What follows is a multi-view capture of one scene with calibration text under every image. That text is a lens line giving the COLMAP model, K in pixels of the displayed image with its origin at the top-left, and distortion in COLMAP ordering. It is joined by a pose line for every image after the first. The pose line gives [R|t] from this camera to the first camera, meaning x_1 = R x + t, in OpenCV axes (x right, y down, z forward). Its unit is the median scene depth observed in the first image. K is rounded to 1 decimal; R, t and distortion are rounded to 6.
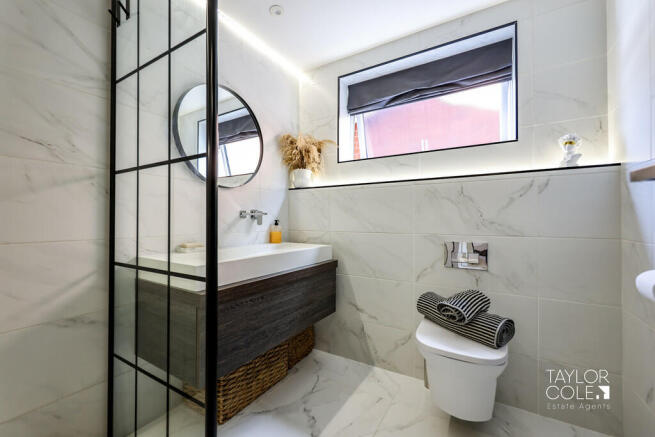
lens RADIAL K [[262.8, 0, 327.5], [0, 262.8, 218.5], [0, 0, 1]] dist [-0.002961, -0.000291]
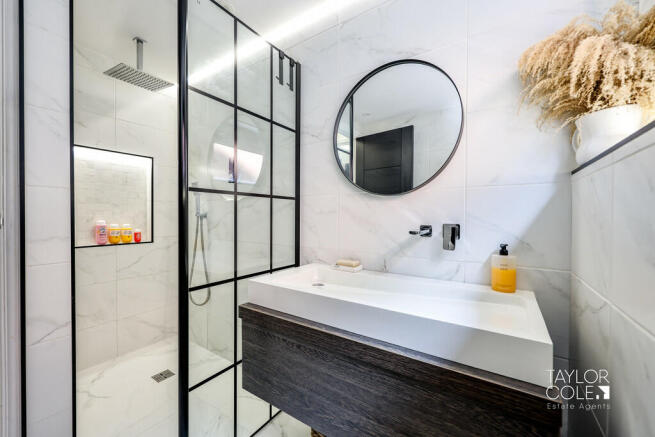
lens RADIAL K [[262.8, 0, 327.5], [0, 262.8, 218.5], [0, 0, 1]] dist [-0.002961, -0.000291]
pose [[-0.037019, 0.010060, -0.999264, 0.516814], [-0.003565, 0.999942, 0.010199, -0.078828], [0.999308, 0.003940, -0.036981, 1.147709]]
